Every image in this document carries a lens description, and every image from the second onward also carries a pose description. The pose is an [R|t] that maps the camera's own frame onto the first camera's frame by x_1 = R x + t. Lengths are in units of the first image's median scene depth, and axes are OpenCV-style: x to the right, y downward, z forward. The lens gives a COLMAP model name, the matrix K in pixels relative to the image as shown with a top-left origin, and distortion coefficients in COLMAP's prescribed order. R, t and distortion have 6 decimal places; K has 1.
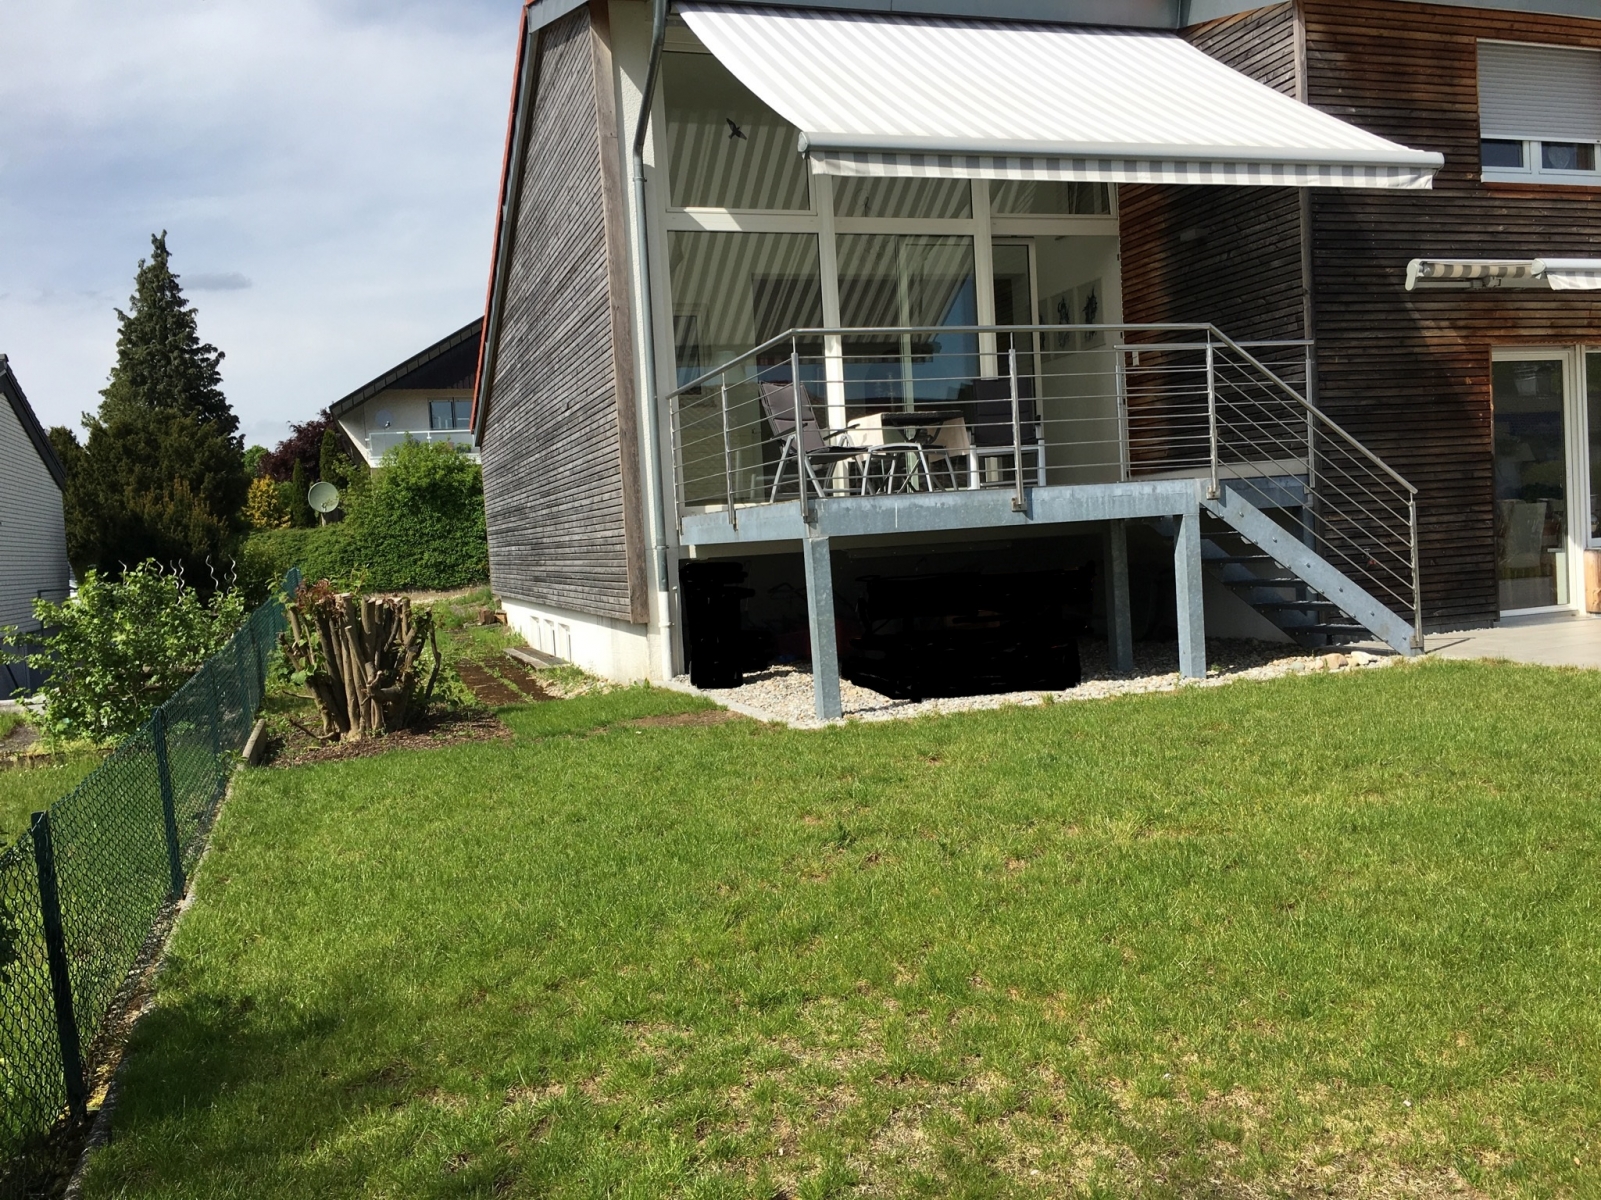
lens RADIAL K [[1349.5, 0, 800.7], [0, 1349.5, 602.4], [0, 0, 1]] dist [0.081206, -0.109467]
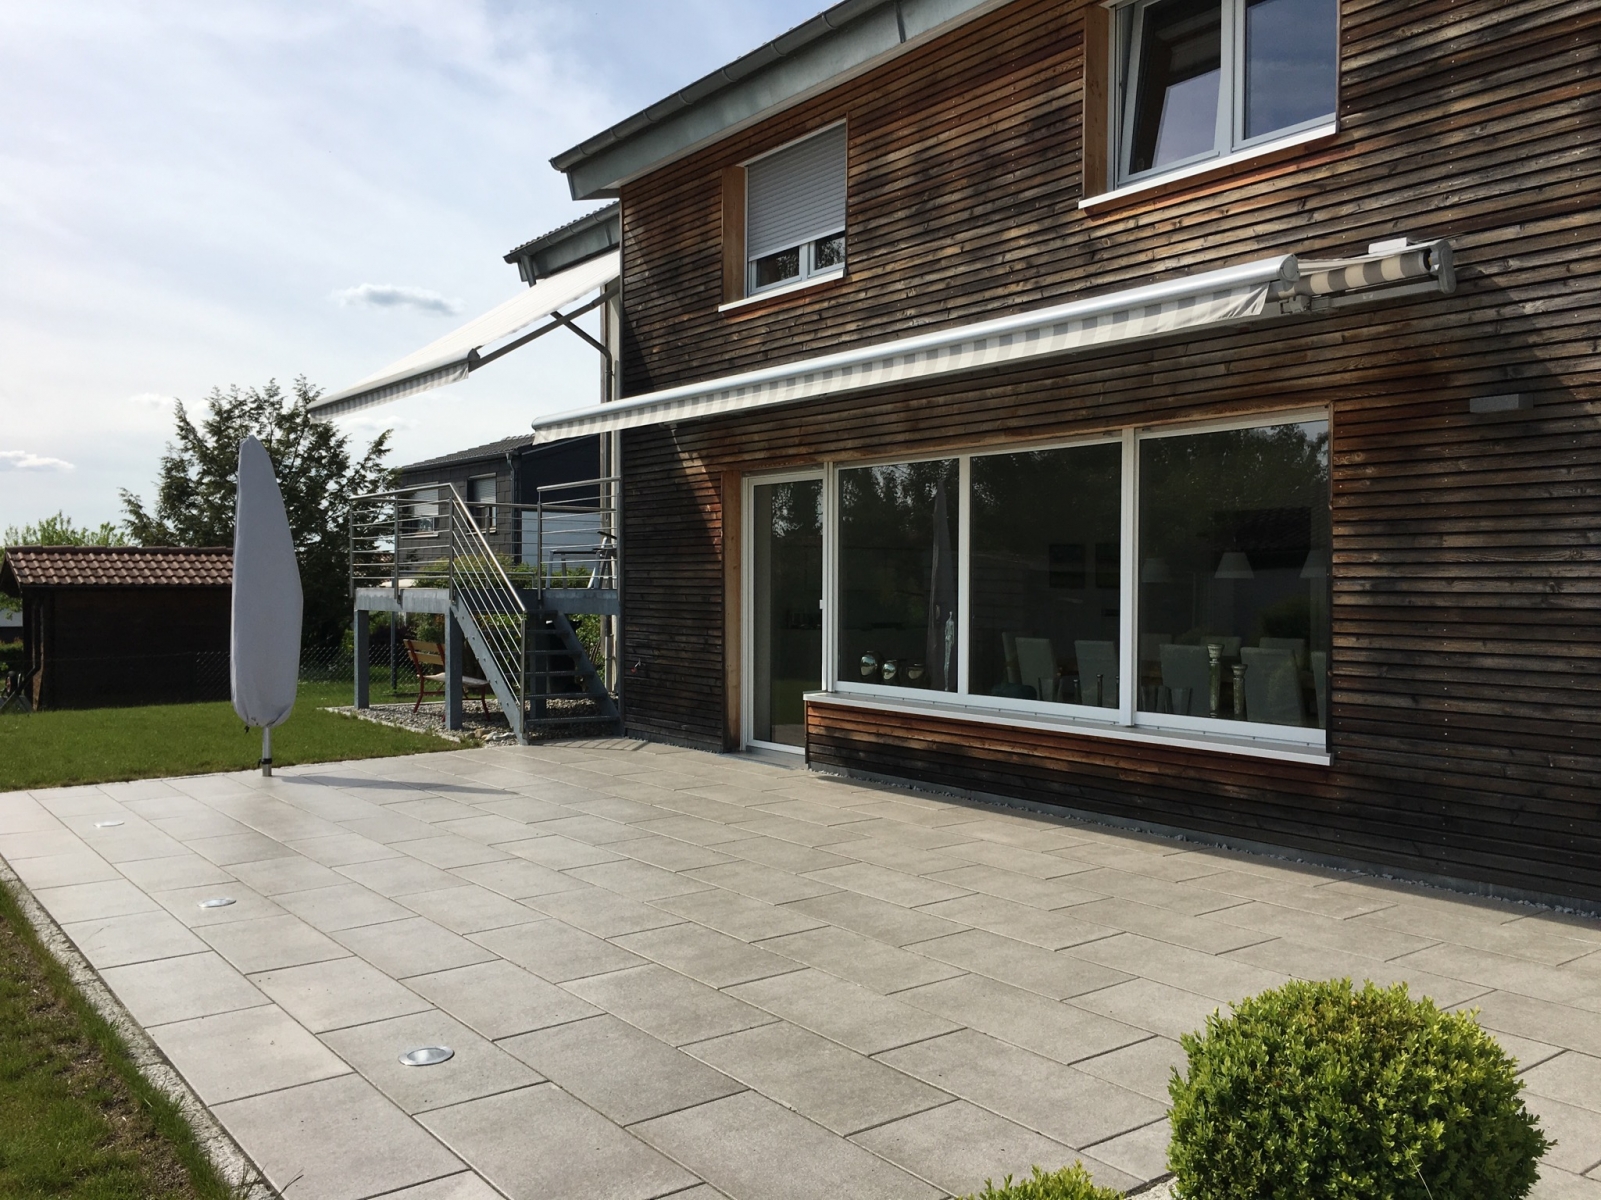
lens RADIAL K [[1349.5, 0, 811.0], [0, 1349.5, 596.1], [0, 0, 1]] dist [0.081206, -0.109467]
pose [[0.317992, 0.069048, -0.945576, 1.615561], [-0.069121, 0.996379, 0.049513, -0.165824], [0.945570, 0.049615, 0.321614, 0.819699]]
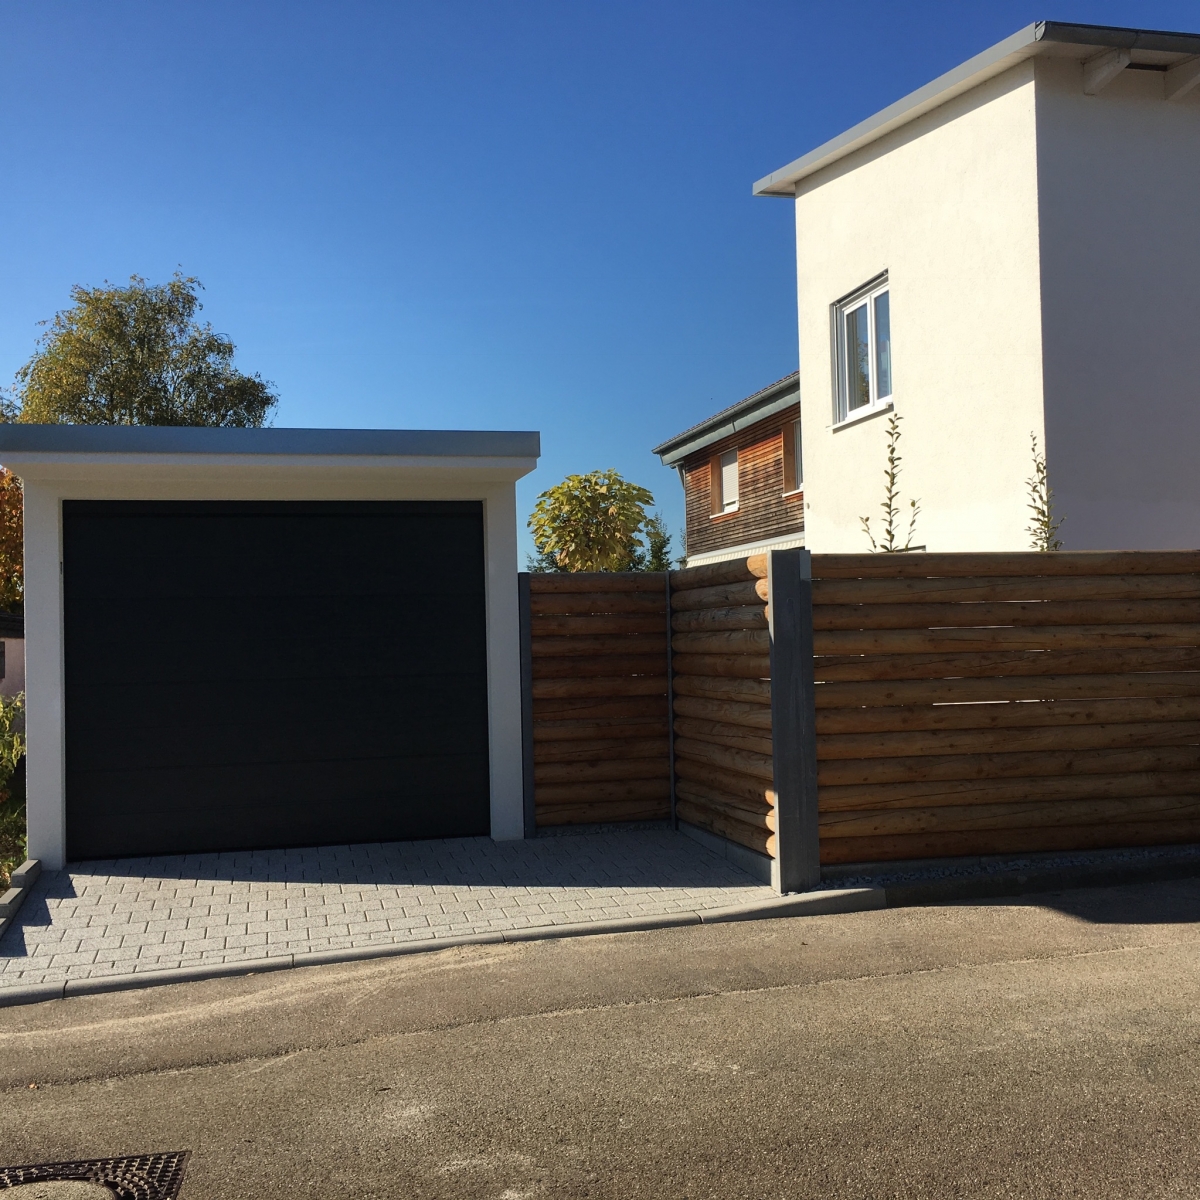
lens RADIAL K [[1362.5, 0, 591.3], [0, 1362.5, 595.7], [0, 0, 1]] dist [0.049360, 0.000000]
pose [[-0.099217, 0.028969, -0.994644, 3.089614], [-0.010344, 0.999492, 0.030142, -0.267096], [0.995012, 0.013280, -0.098867, 1.123157]]
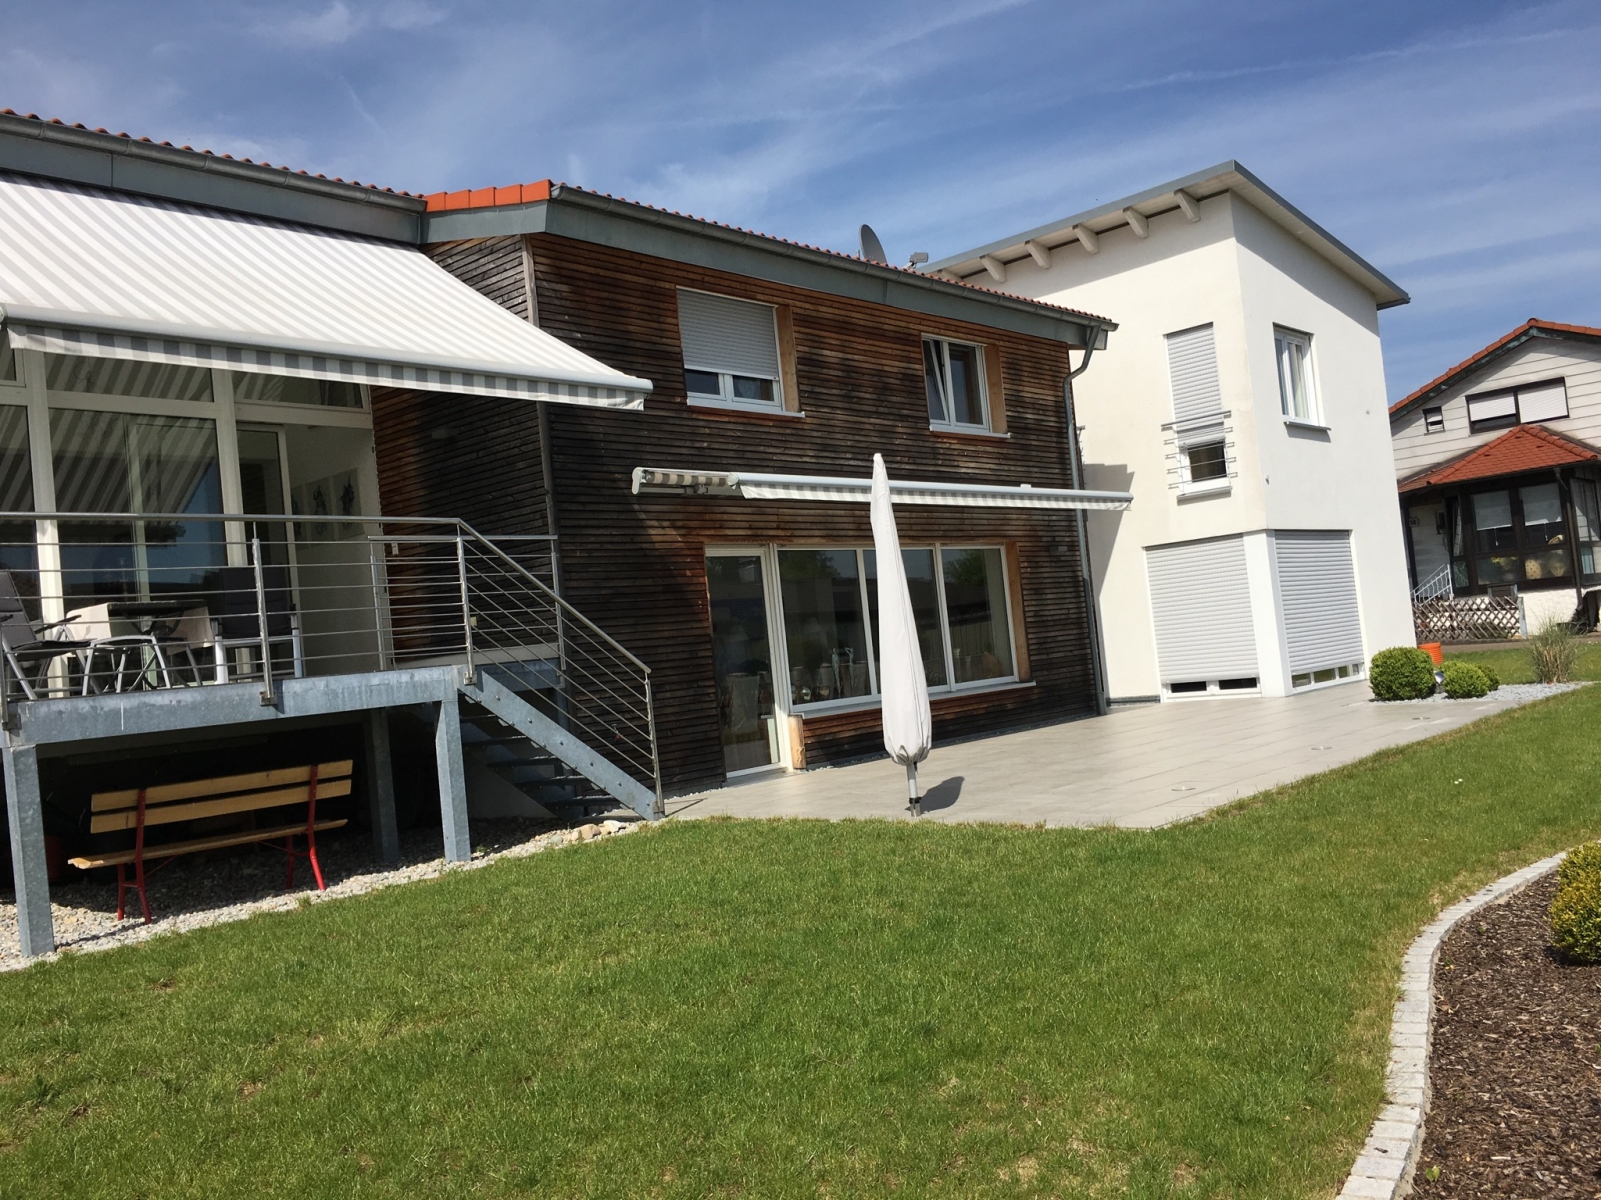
lens RADIAL K [[1349.5, 0, 800.8], [0, 1349.5, 598.1], [0, 0, 1]] dist [0.081206, -0.109467]
pose [[0.870469, -0.006388, 0.492182, 0.013078], [0.073414, 0.990416, -0.116986, -0.001726], [-0.486718, 0.137966, 0.862595, -0.022989]]
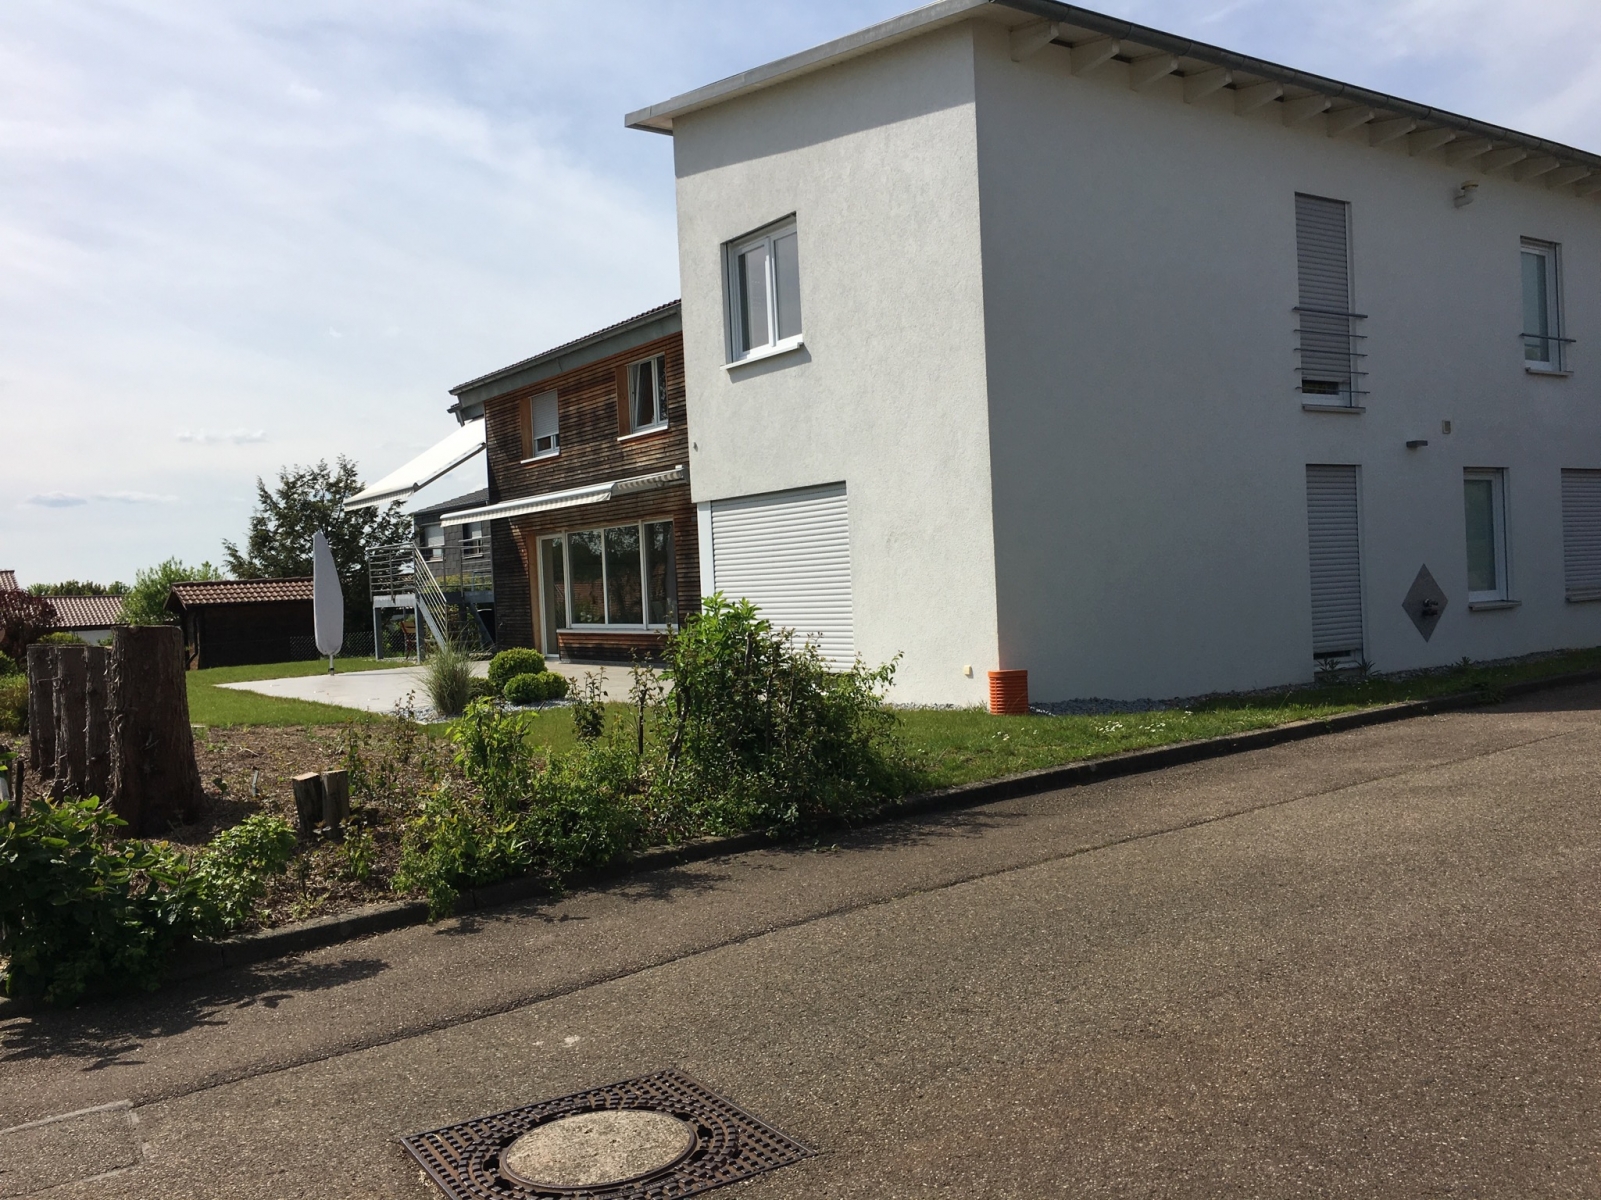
lens RADIAL K [[1349.5, 0, 805.6], [0, 1349.5, 603.6], [0, 0, 1]] dist [0.081206, -0.109467]
pose [[0.284374, 0.060788, -0.956784, 3.049351], [-0.019002, 0.998149, 0.057769, -0.233513], [0.958525, 0.001753, 0.285002, 0.884894]]
